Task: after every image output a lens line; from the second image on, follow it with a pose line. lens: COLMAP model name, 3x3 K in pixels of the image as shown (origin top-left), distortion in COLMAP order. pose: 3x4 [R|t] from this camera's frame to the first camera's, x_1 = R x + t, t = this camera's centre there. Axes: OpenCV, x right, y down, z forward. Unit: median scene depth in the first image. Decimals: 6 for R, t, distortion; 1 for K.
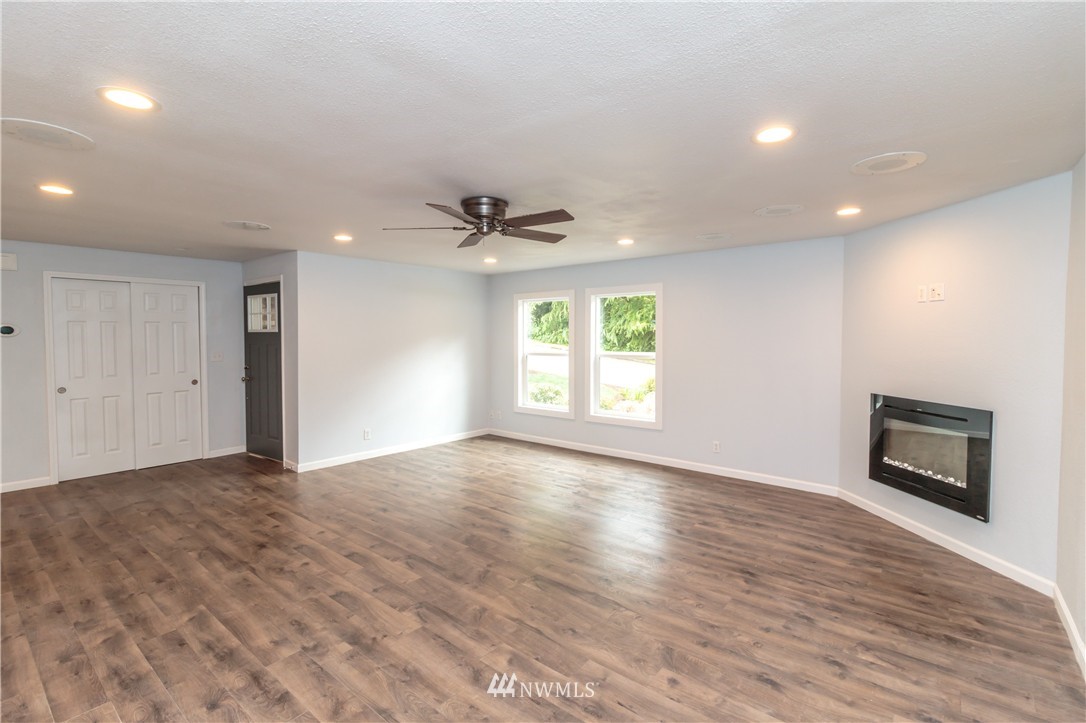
lens RADIAL K [[497.7, 0, 547.2], [0, 497.7, 355.4], [0, 0, 1]] dist [0.005048, -0.000234]
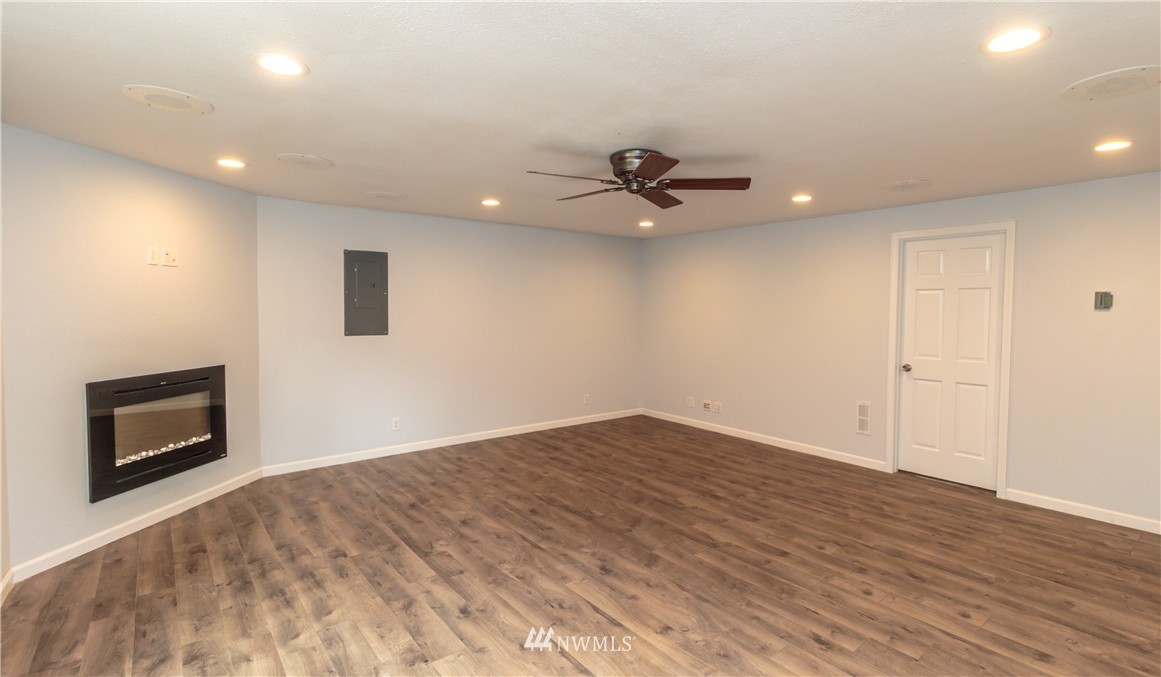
lens RADIAL K [[536.8, 0, 586.6], [0, 536.8, 341.6], [0, 0, 1]] dist [0.003618, 0.000312]
pose [[-0.973641, -0.022511, 0.226974, -0.281423], [0.000581, 0.994870, 0.101161, -0.080411], [-0.228087, 0.098626, -0.968633, 2.124246]]
